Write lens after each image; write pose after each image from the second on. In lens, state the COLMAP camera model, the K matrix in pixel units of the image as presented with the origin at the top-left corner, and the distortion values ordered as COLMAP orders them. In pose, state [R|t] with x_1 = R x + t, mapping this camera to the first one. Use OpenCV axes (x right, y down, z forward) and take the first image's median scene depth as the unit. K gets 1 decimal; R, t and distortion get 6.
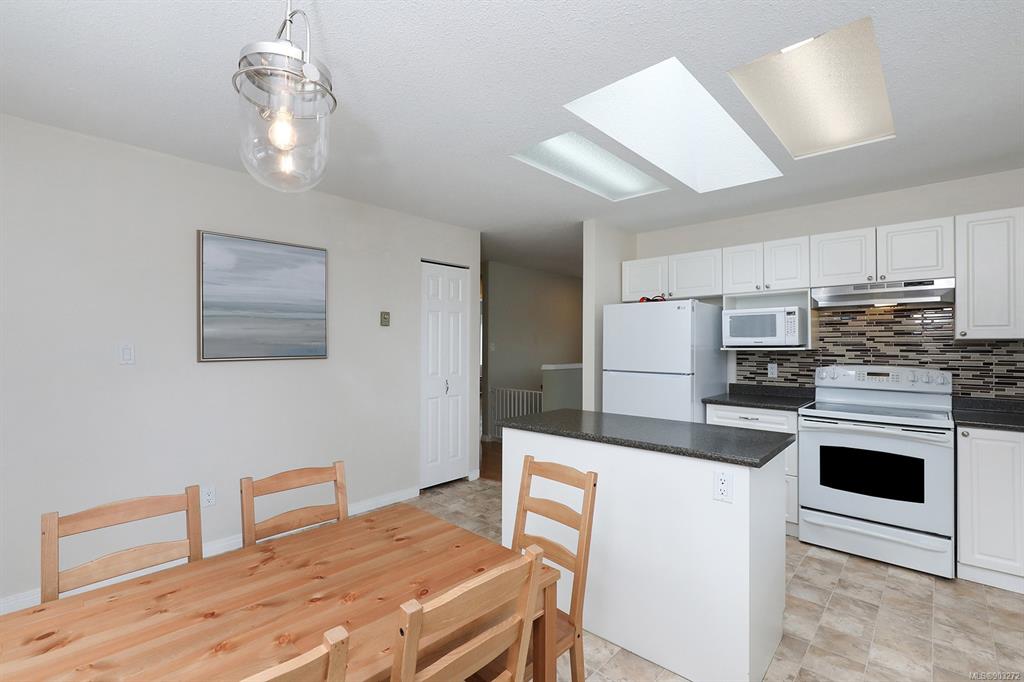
lens RADIAL K [[467.9, 0, 510.5], [0, 467.9, 339.5], [0, 0, 1]] dist [-0.003145, 0.001587]
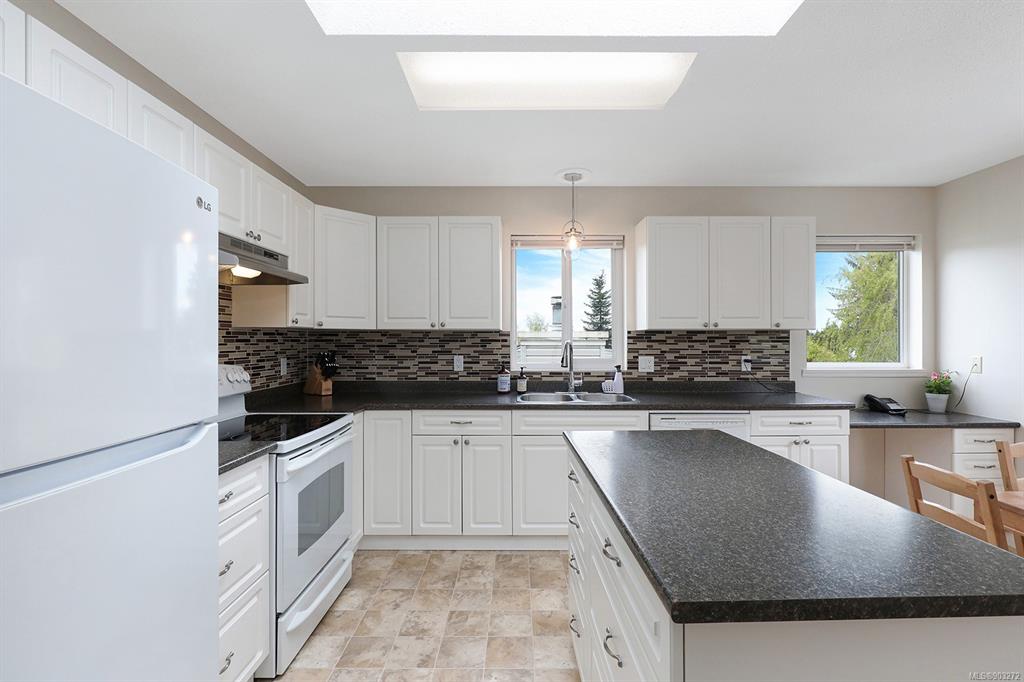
lens RADIAL K [[467.9, 0, 521.1], [0, 467.9, 337.4], [0, 0, 1]] dist [-0.003145, 0.001587]
pose [[-0.692288, -0.003215, 0.721614, 0.008102], [-0.017973, 0.999757, -0.012788, 0.024530], [-0.721398, -0.021823, -0.692177, 1.461763]]
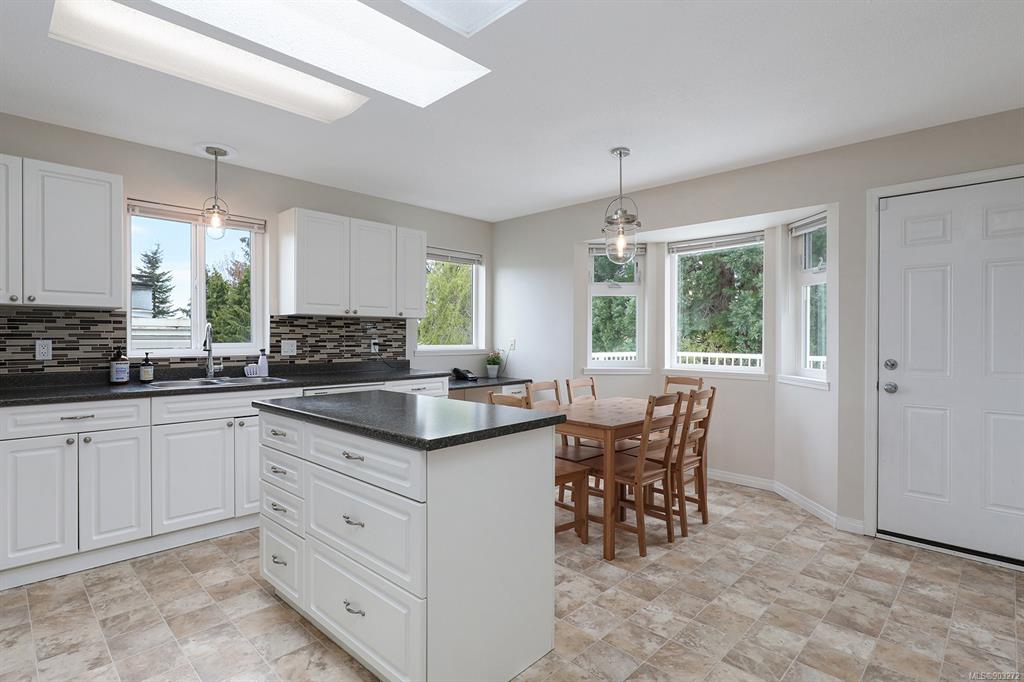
lens RADIAL K [[501.6, 0, 513.3], [0, 501.6, 339.6], [0, 0, 1]] dist [-0.002290, 0.002822]
pose [[-0.999857, -0.011108, 0.012743, 0.037333], [-0.011249, 0.999876, -0.011056, 0.062897], [-0.012618, -0.011198, -0.999858, 1.773841]]
